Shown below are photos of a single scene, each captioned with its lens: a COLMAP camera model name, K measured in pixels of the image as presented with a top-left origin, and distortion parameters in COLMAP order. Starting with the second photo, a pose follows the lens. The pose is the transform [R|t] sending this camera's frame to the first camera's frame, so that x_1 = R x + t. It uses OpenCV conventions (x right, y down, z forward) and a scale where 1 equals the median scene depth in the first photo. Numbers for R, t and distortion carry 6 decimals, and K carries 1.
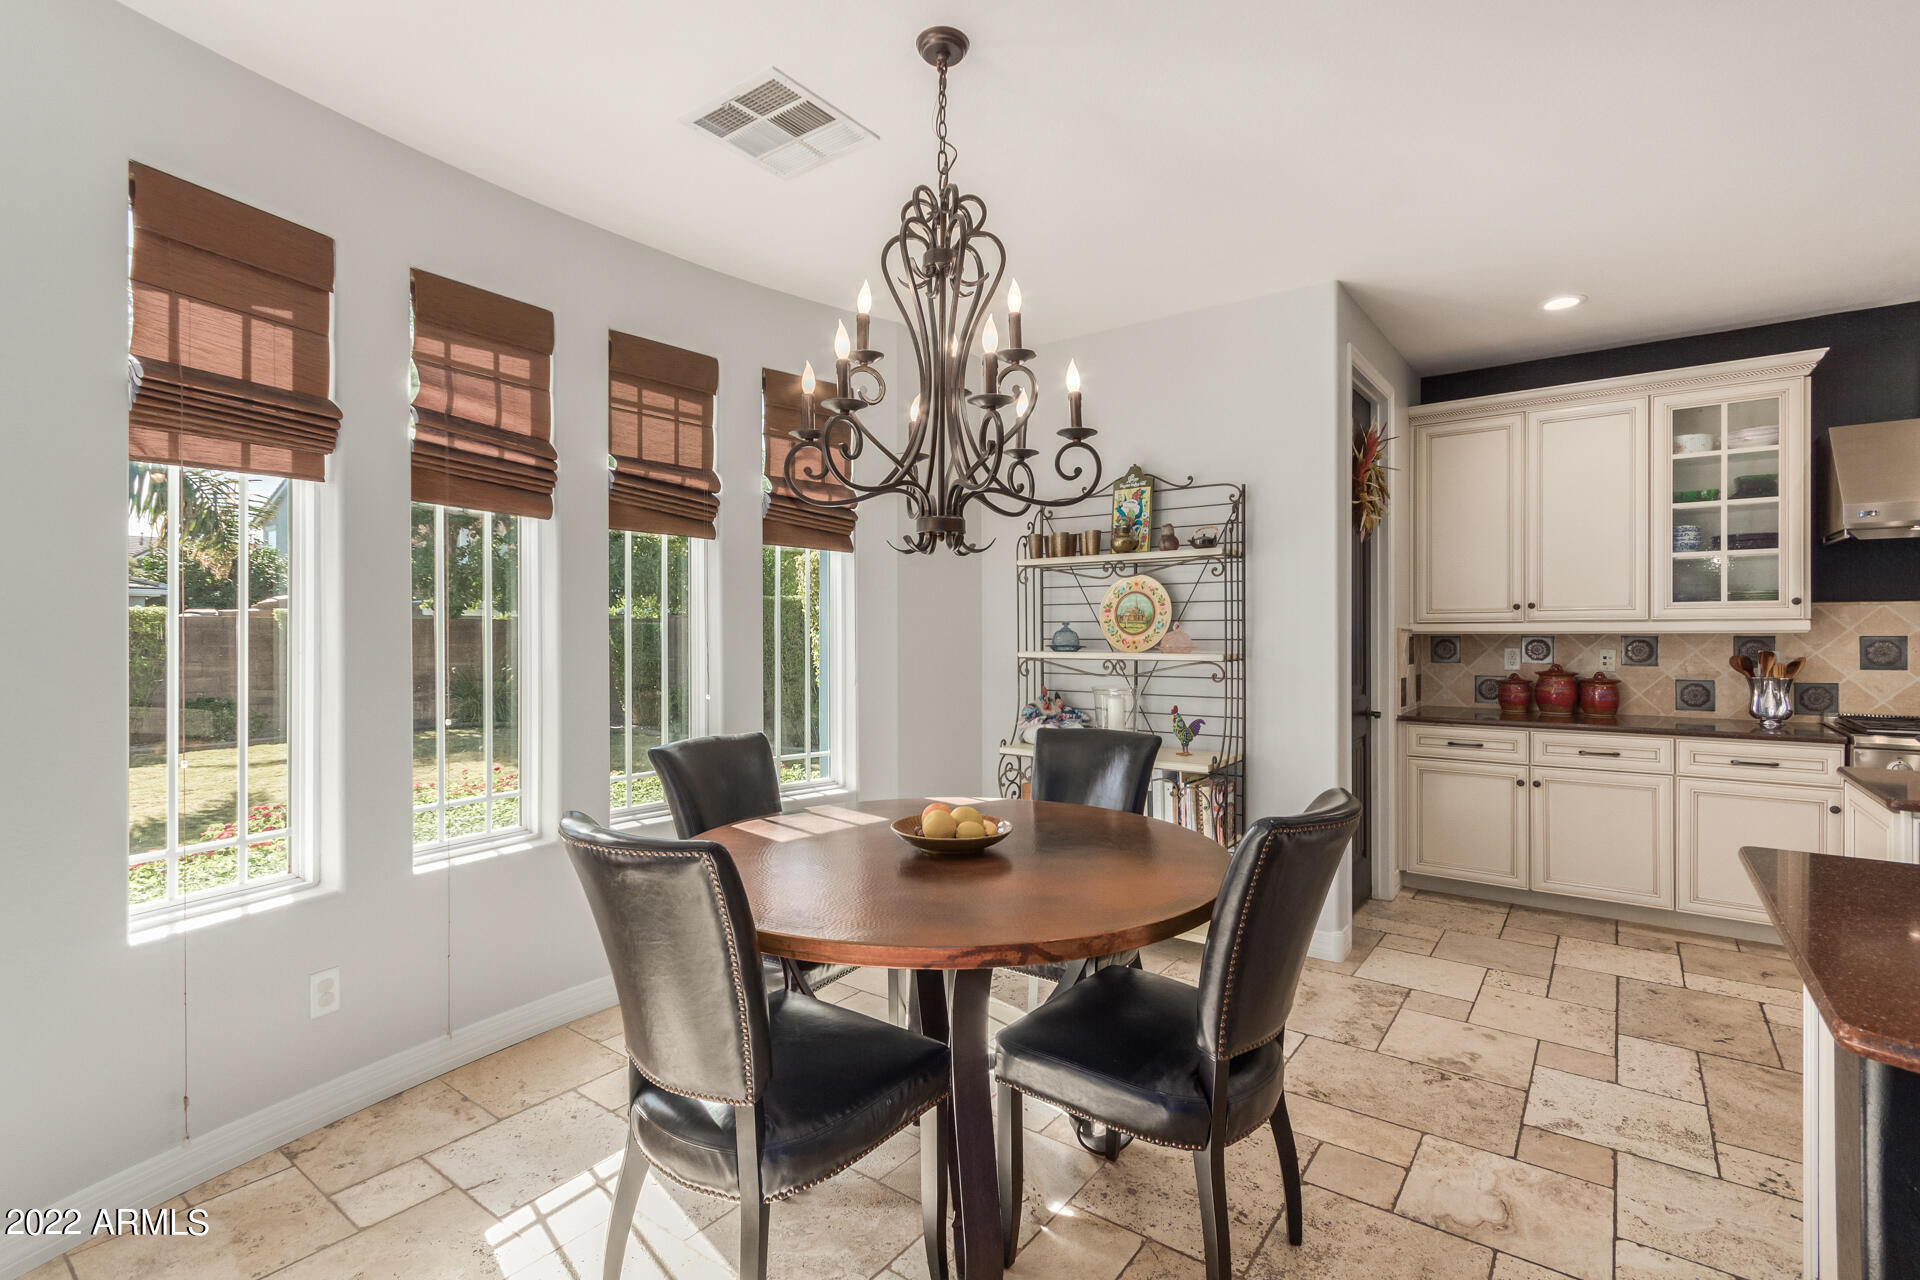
lens RADIAL K [[895.4, 0, 992.6], [0, 895.4, 637.9], [0, 0, 1]] dist [0.000149, -0.001212]
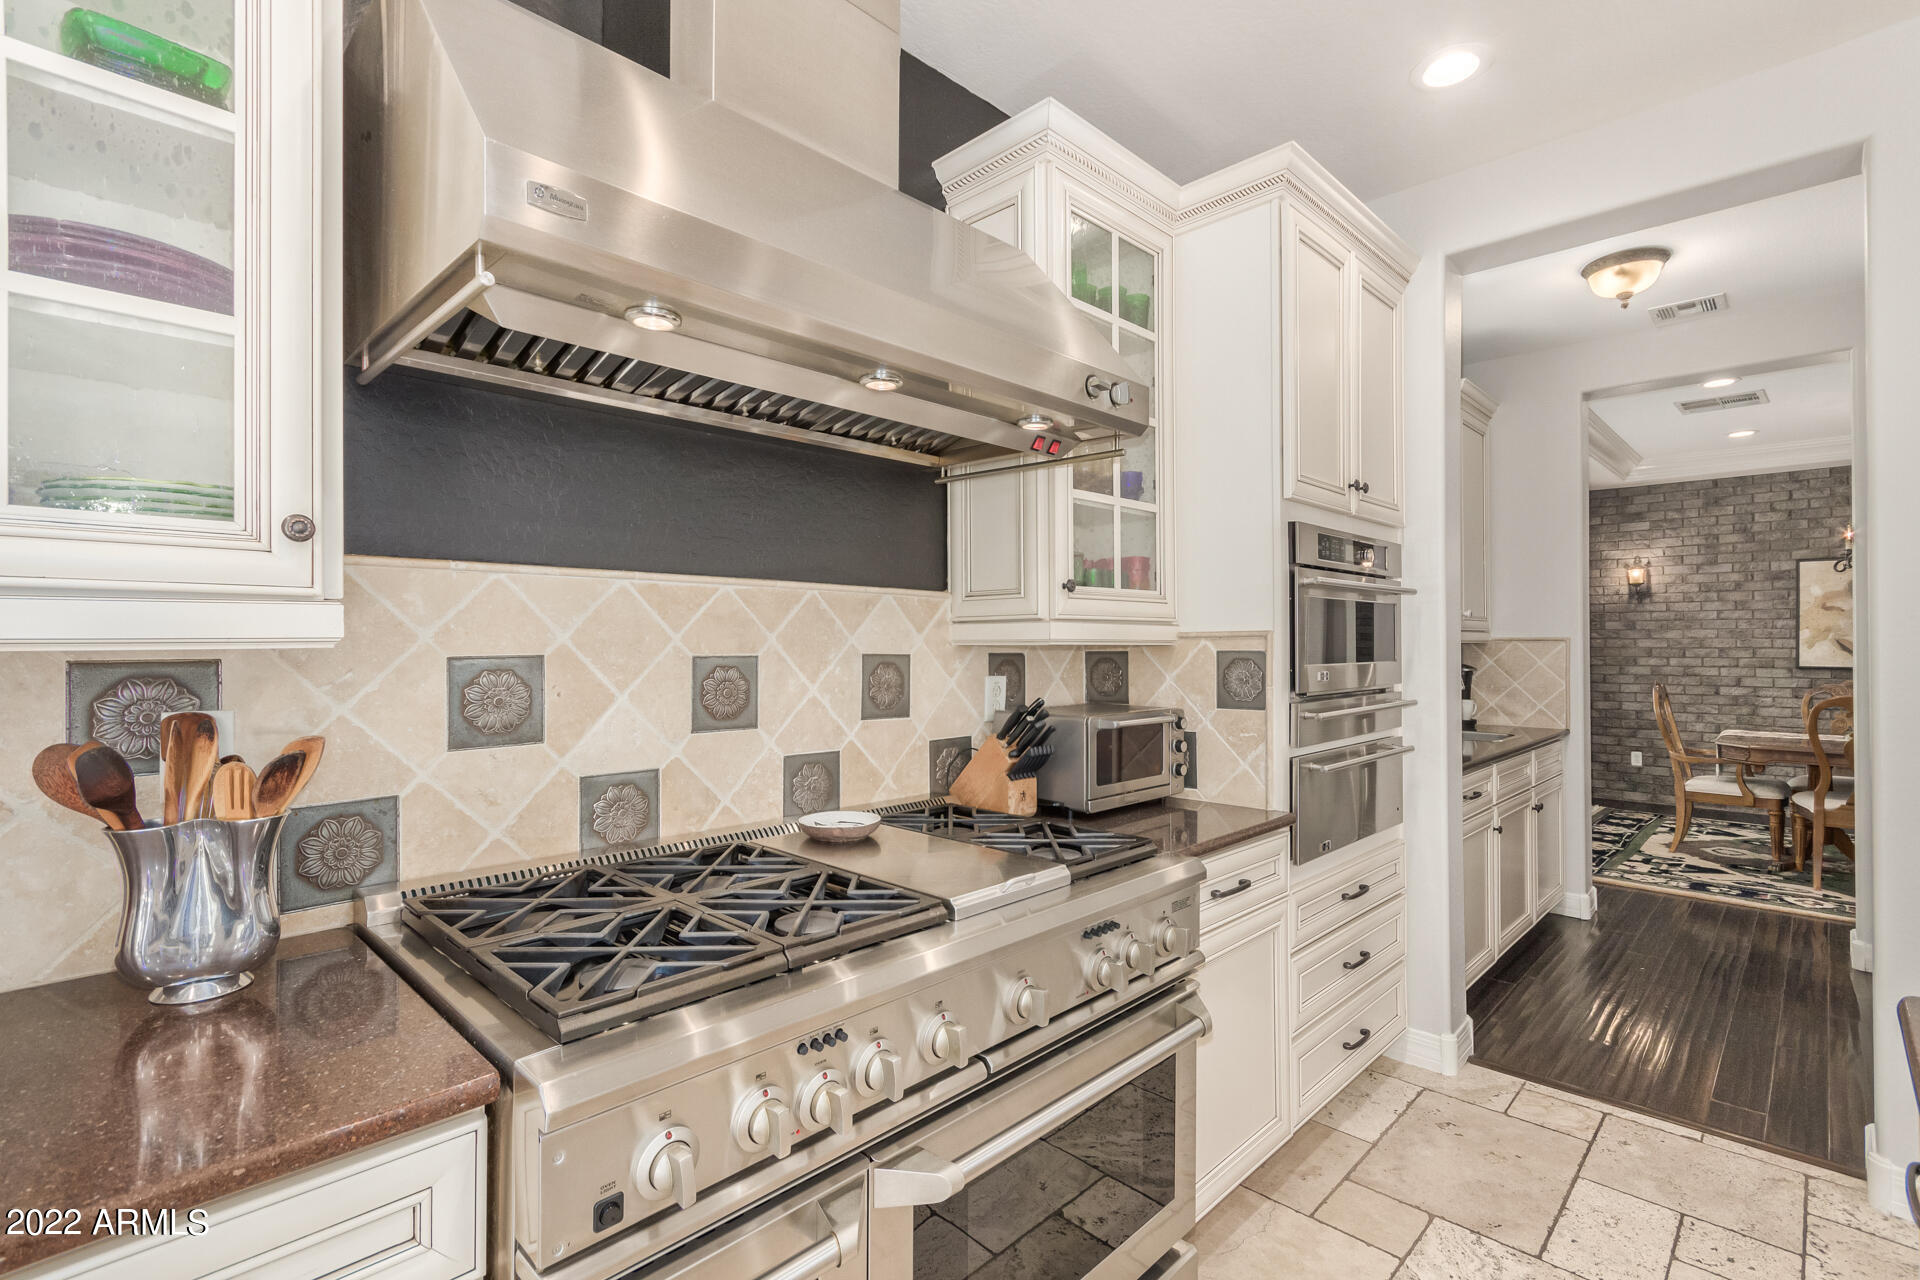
lens RADIAL K [[895.4, 0, 927.0], [0, 895.4, 639.1], [0, 0, 1]] dist [0.000149, -0.001212]
pose [[0.170620, 0.002861, 0.985333, 0.665432], [0.004697, 0.999982, -0.003717, -0.006894], [-0.985326, 0.005263, 0.170603, 0.767373]]
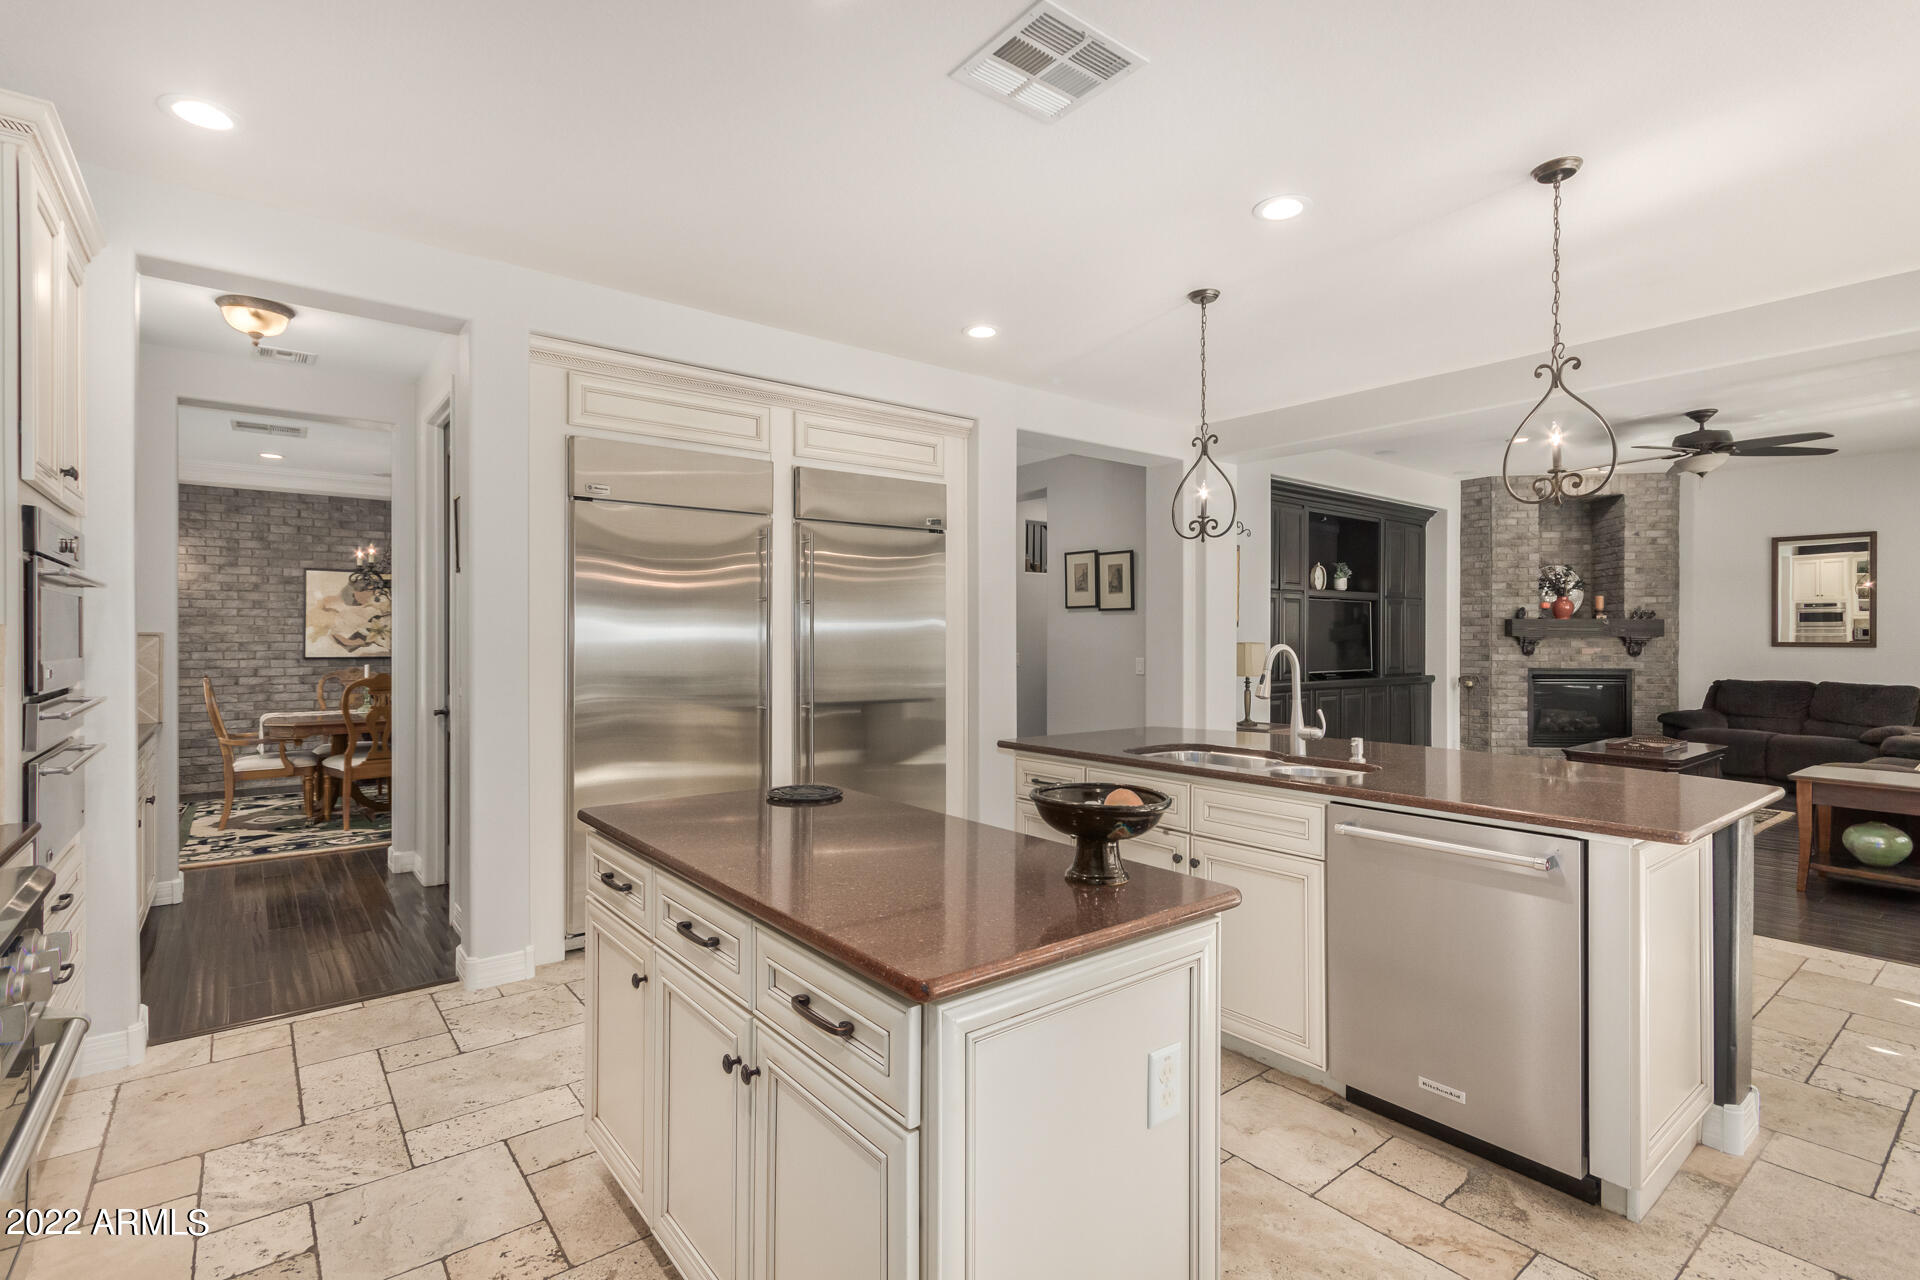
lens RADIAL K [[895.4, 0, 1009.3], [0, 895.4, 633.9], [0, 0, 1]] dist [0.000149, -0.001212]
pose [[-0.971148, 0.000101, 0.238476, 0.592064], [0.000295, 1.000000, 0.000776, -0.007739], [-0.238475, 0.000824, -0.971148, 0.986791]]
